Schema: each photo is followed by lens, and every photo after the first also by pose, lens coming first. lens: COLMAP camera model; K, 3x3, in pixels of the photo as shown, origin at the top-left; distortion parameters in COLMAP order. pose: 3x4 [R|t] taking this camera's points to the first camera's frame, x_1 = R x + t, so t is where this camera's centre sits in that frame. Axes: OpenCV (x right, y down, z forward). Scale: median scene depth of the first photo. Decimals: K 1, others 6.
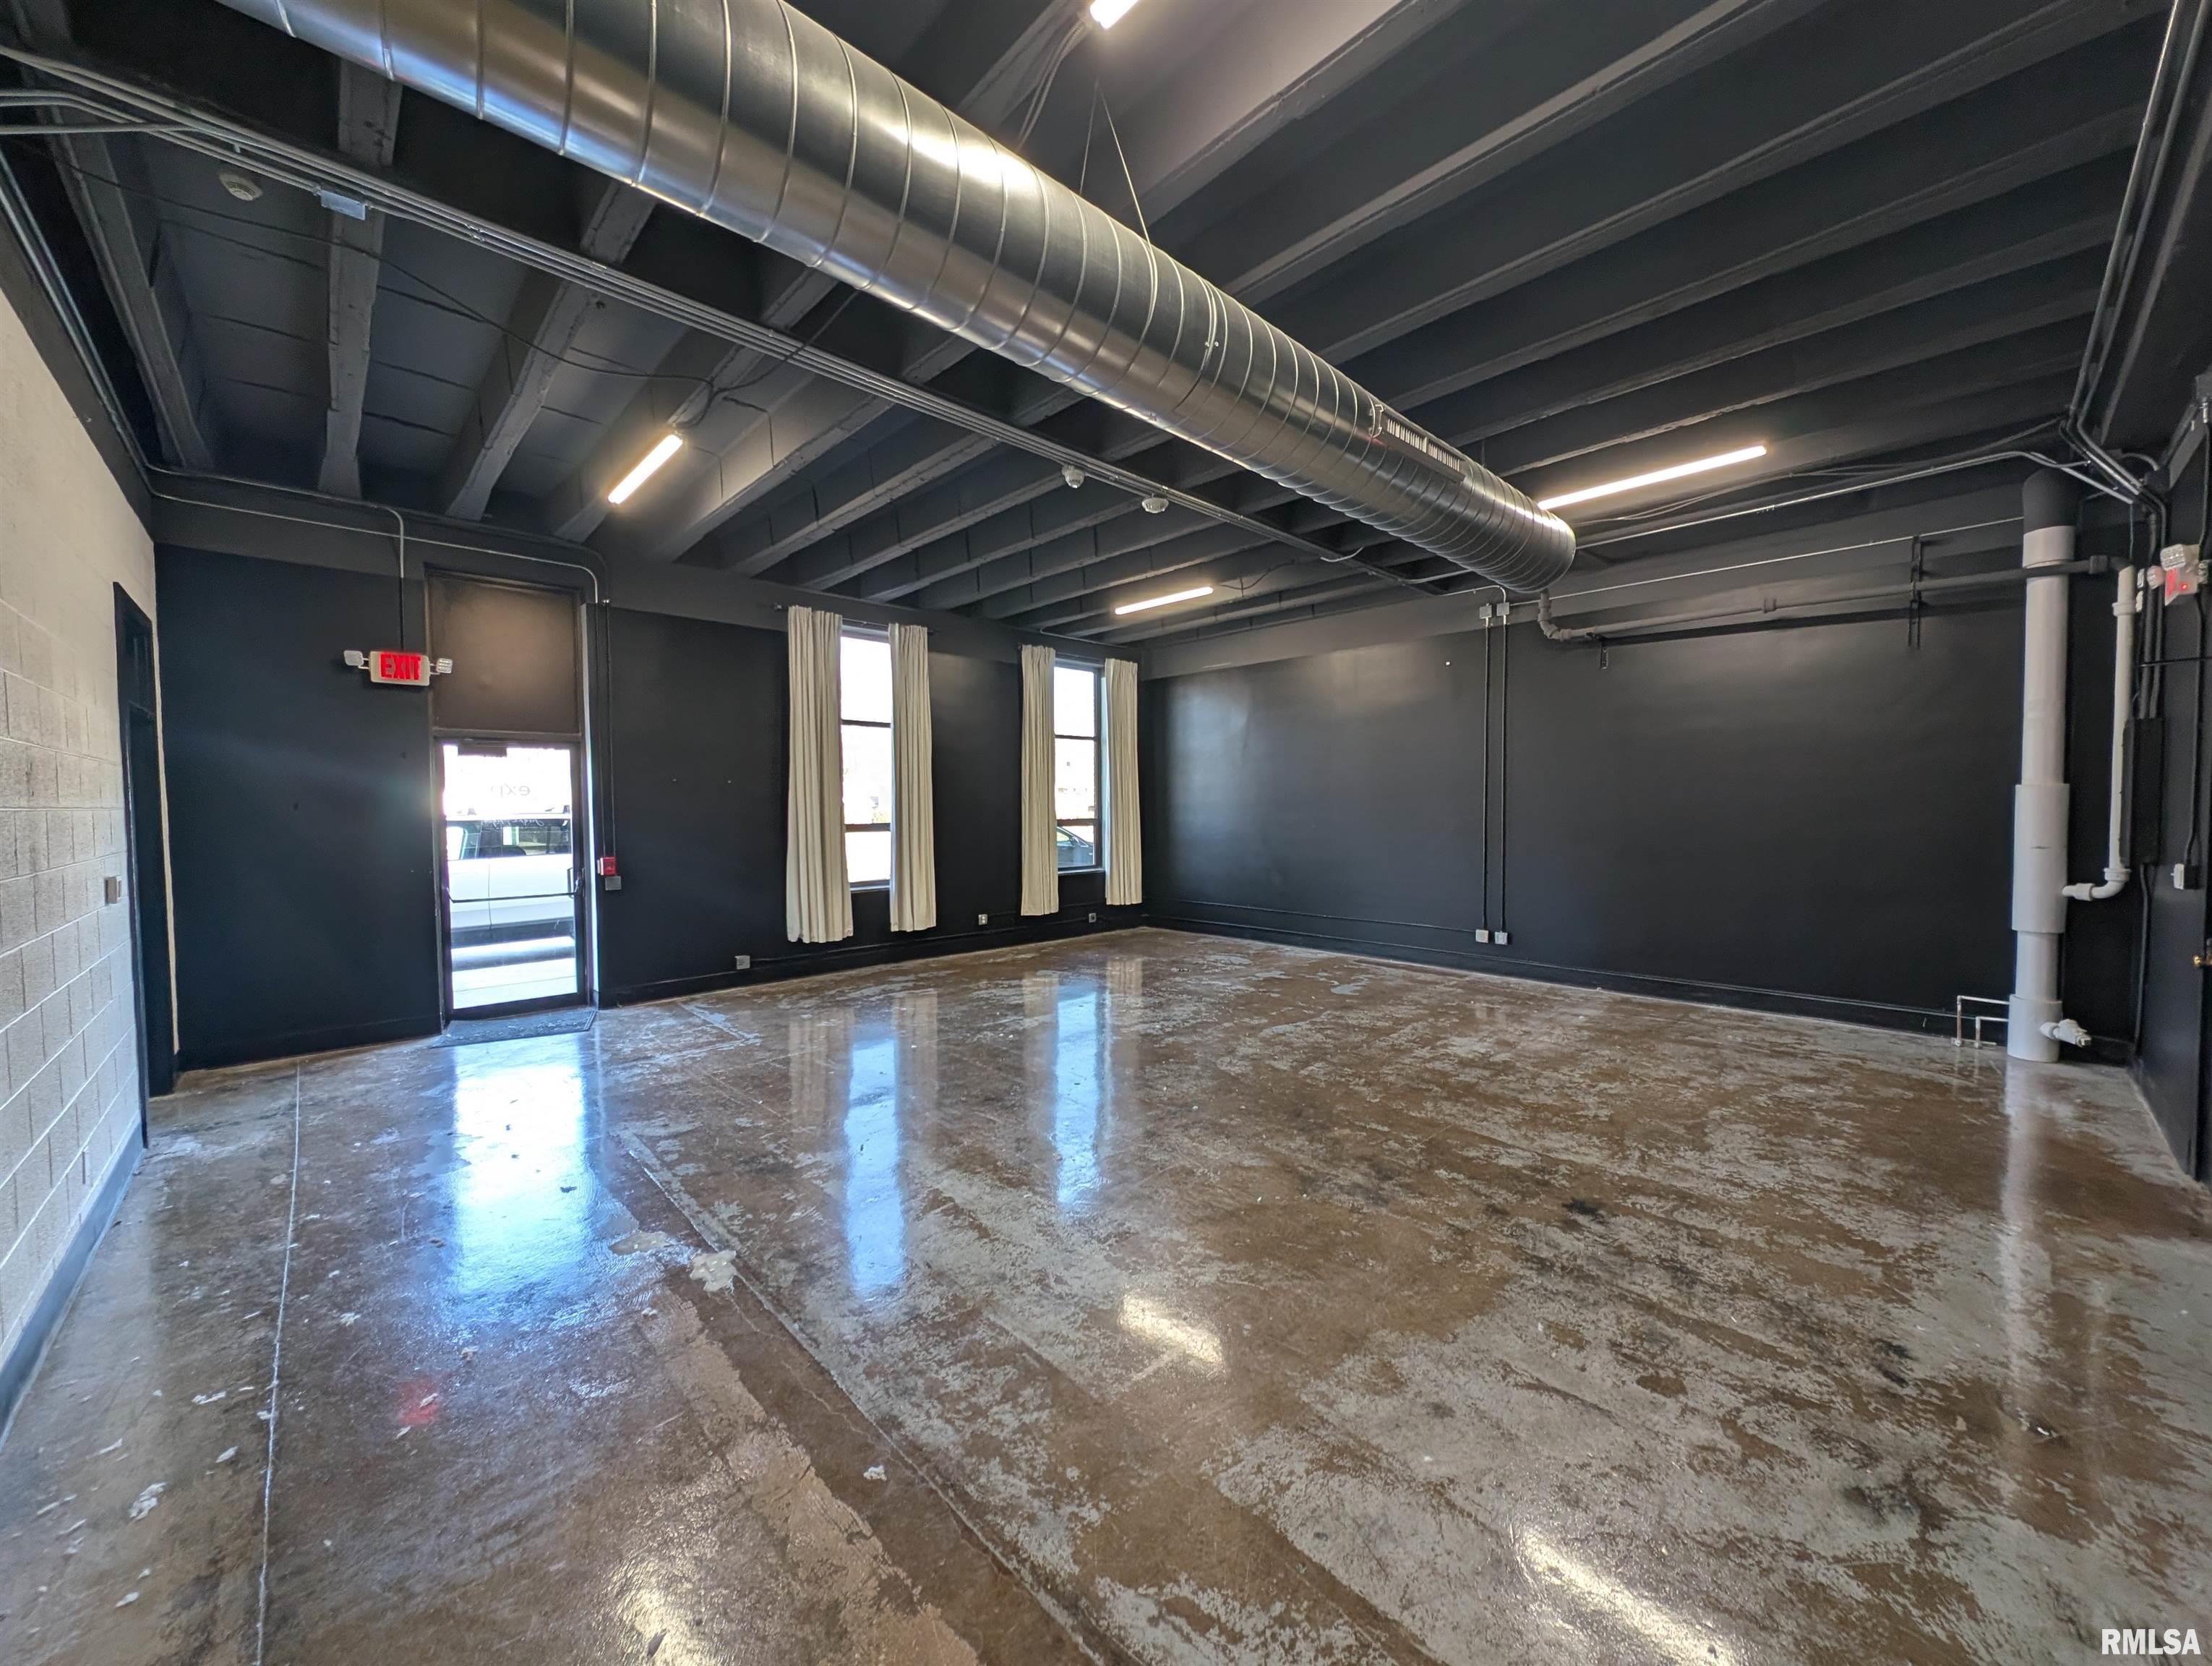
lens RADIAL K [[827.0, 0, 1113.2], [0, 827.0, 829.4], [0, 0, 1]] dist [0.005568, -0.002347]
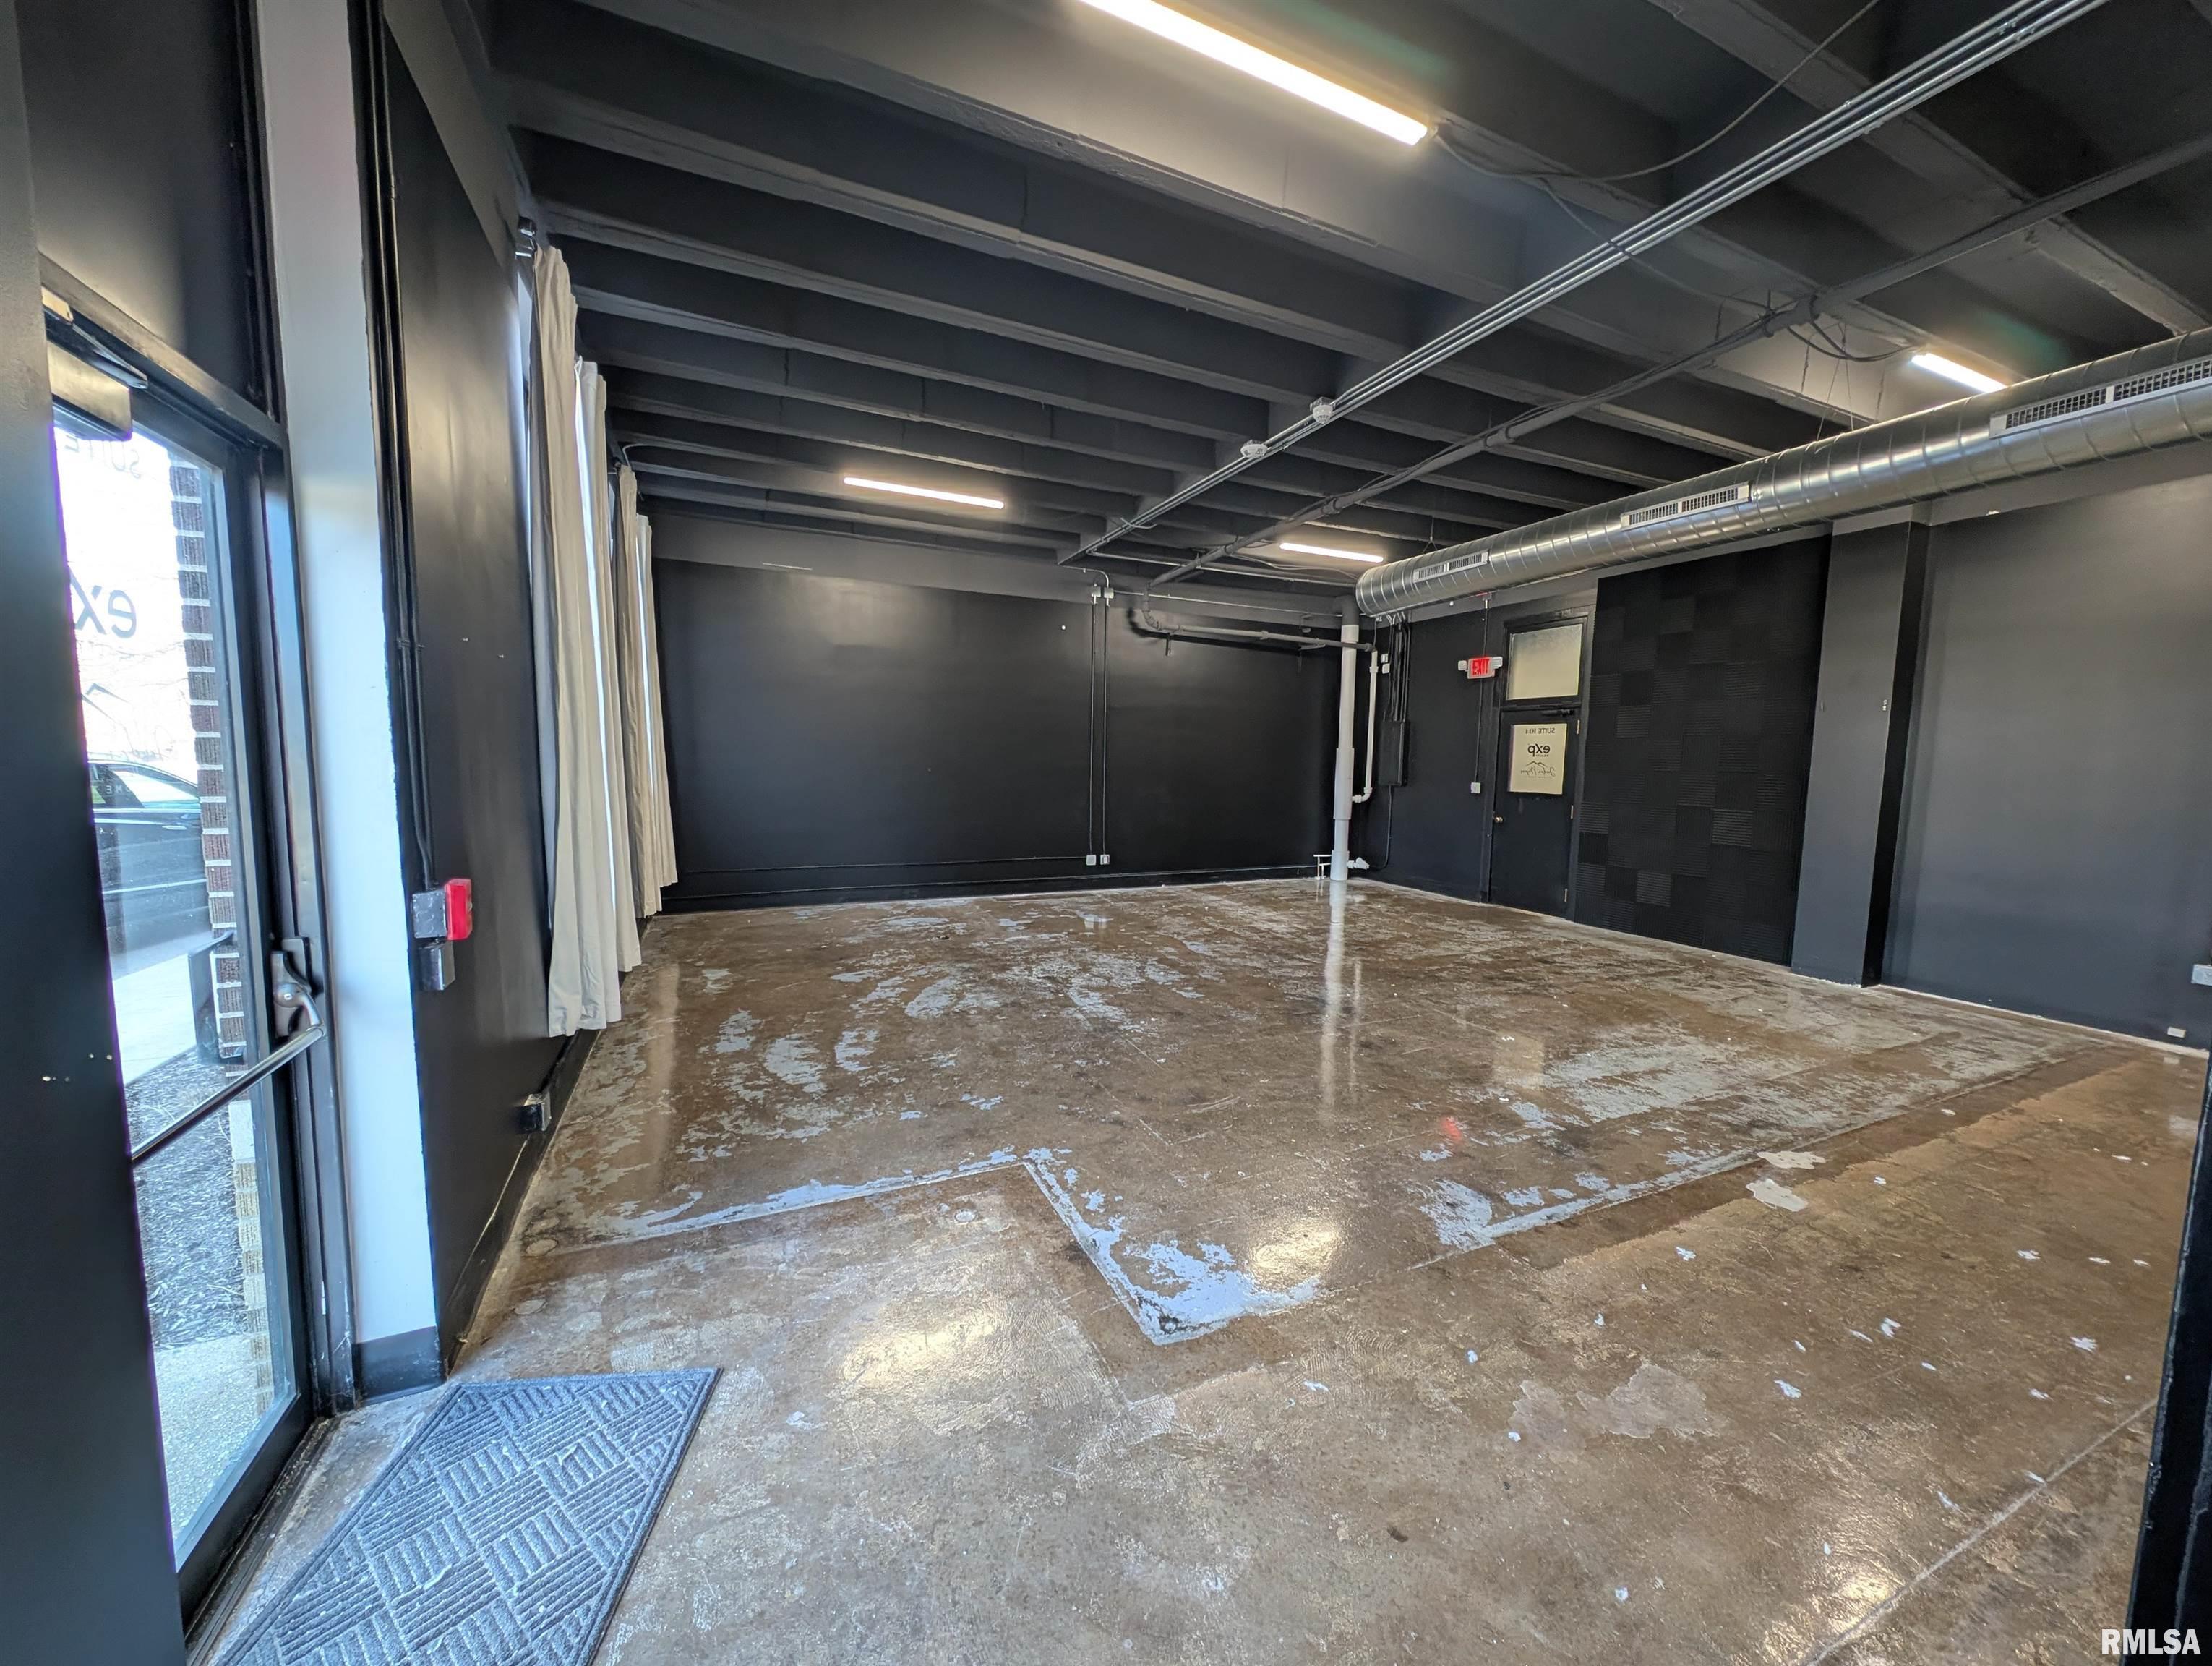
lens RADIAL K [[827.0, 0, 1108.1], [0, 827.0, 835.9], [0, 0, 1]] dist [0.005568, -0.002347]
pose [[0.328797, -0.078615, 0.941123, -1.034399], [0.007210, 0.996709, 0.080739, -0.007629], [-0.944373, -0.019761, 0.328282, 0.859587]]
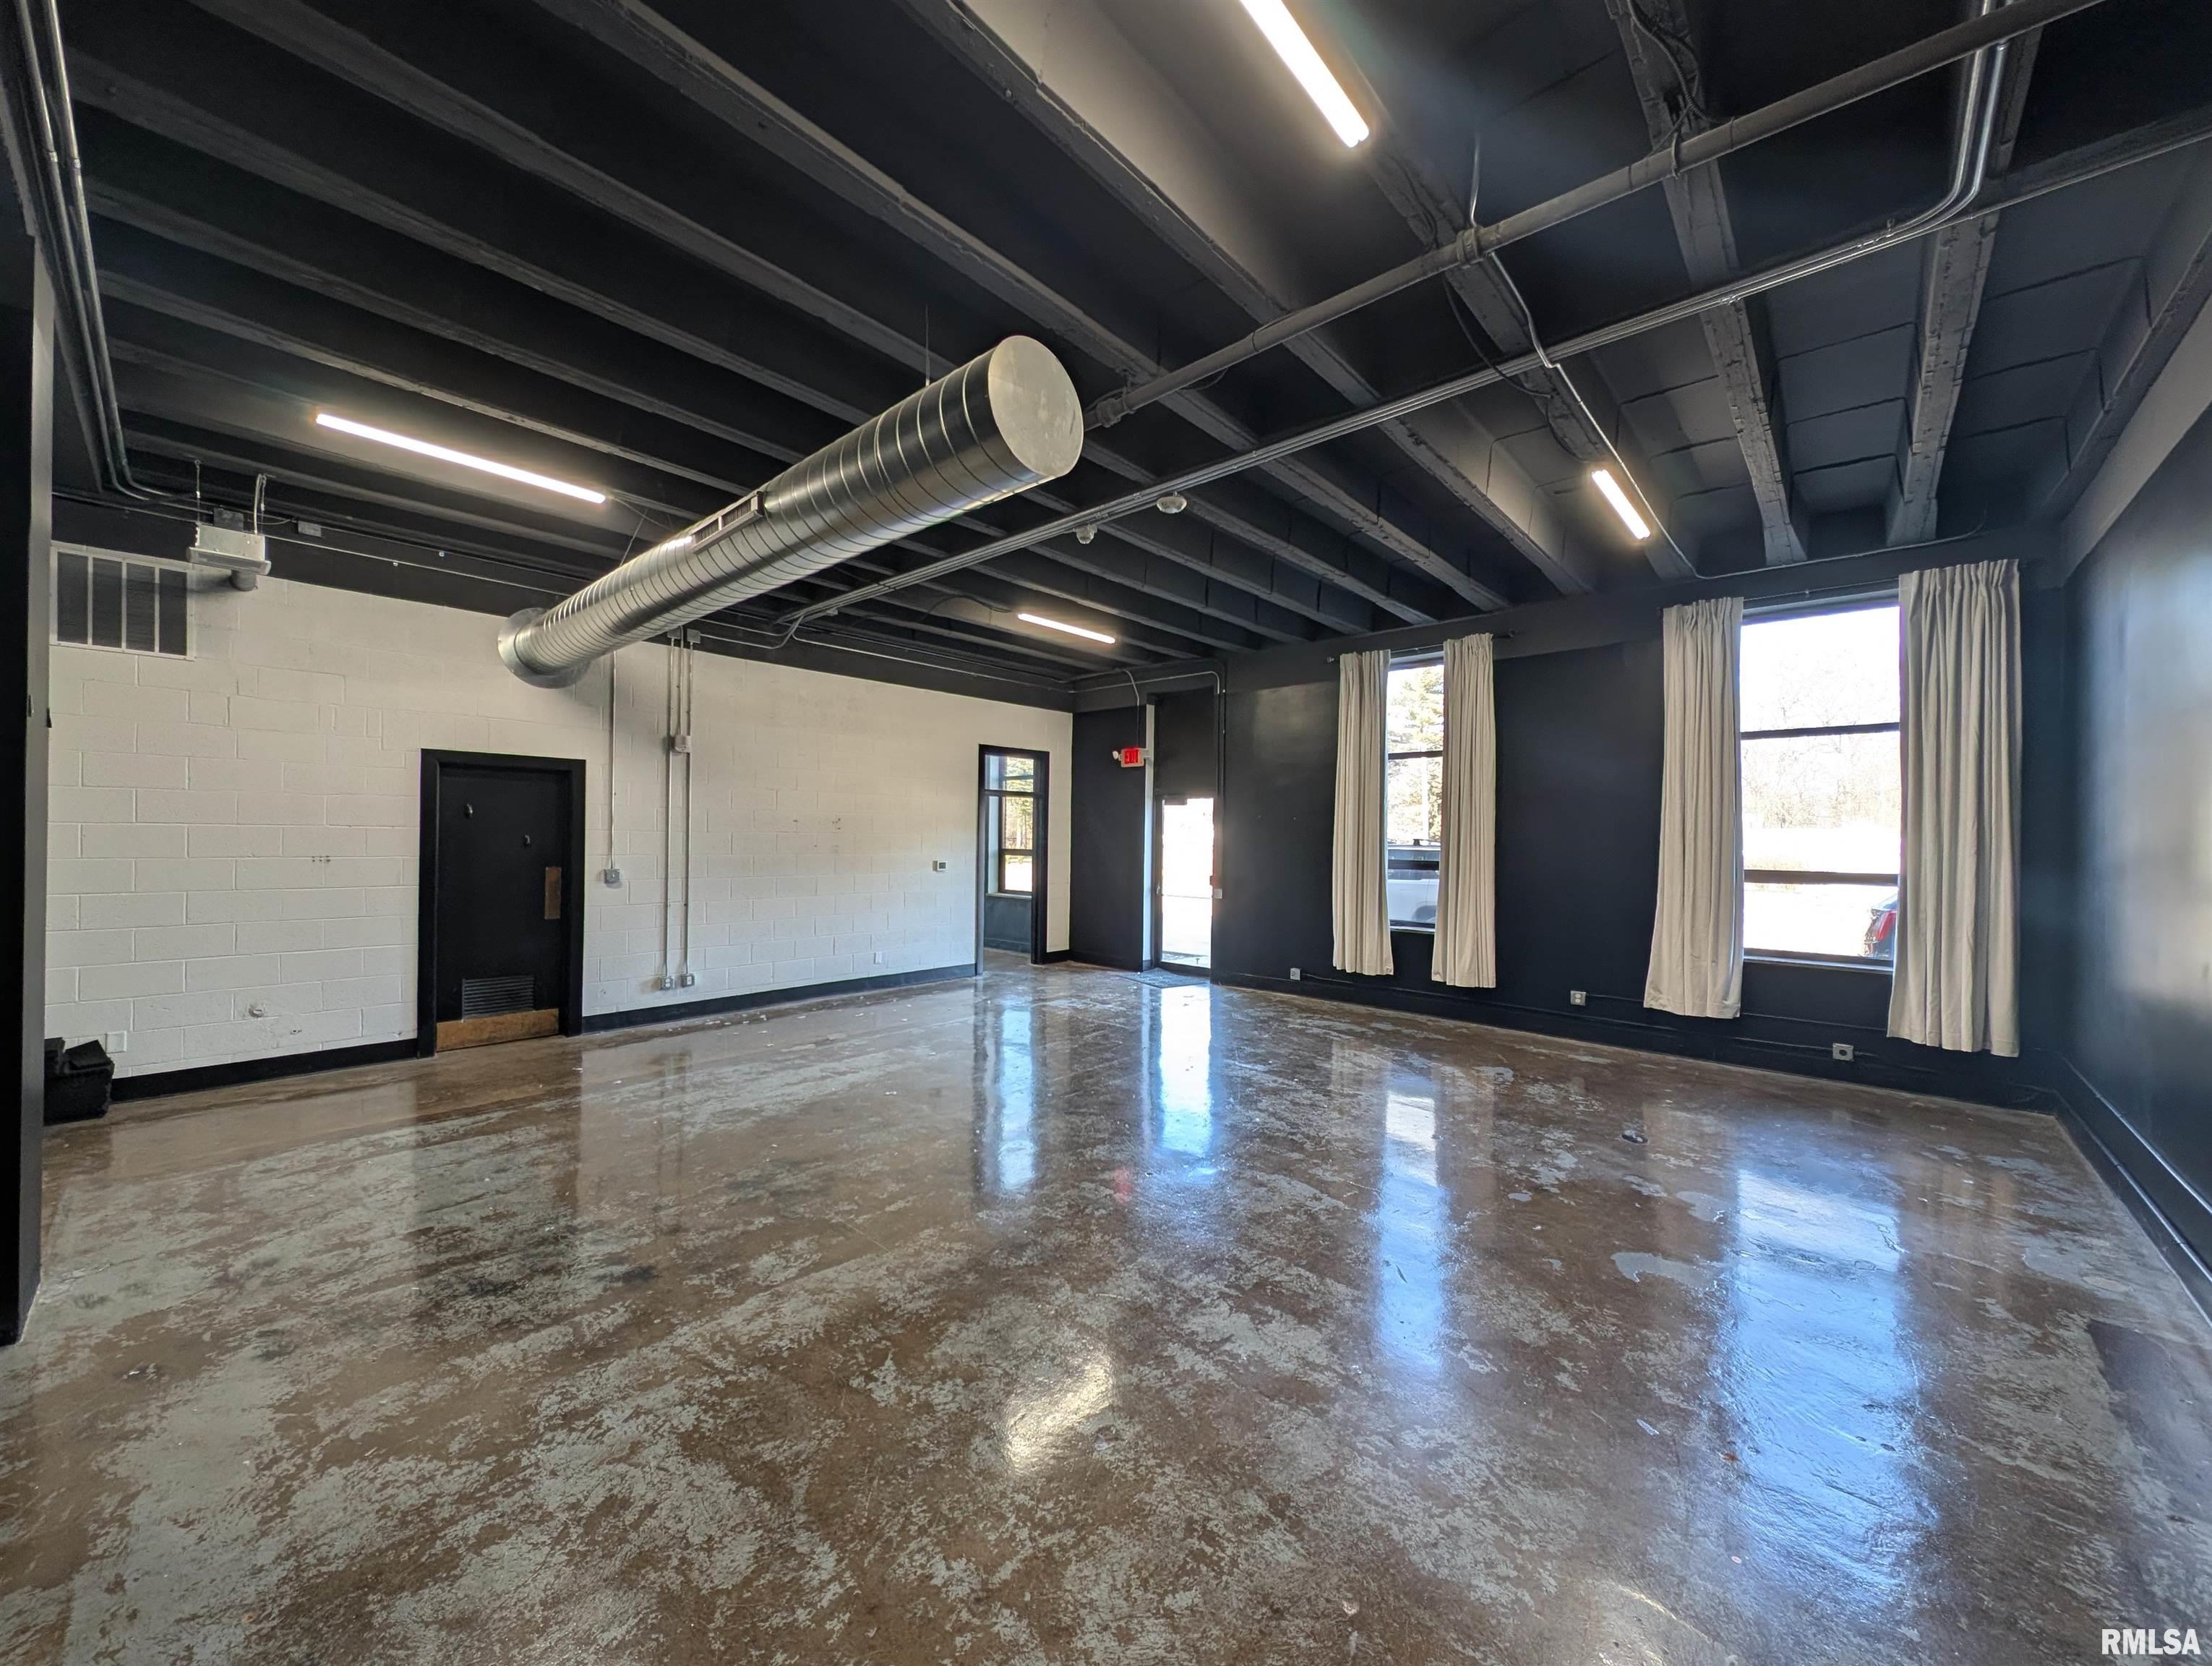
lens RADIAL K [[827.0, 0, 1113.5], [0, 827.0, 834.7], [0, 0, 1]] dist [0.005568, -0.002347]
pose [[0.075350, 0.005163, -0.997144, 0.973389], [-0.043184, 0.999065, 0.001910, -0.036873], [0.996222, 0.042917, 0.075503, 0.918812]]
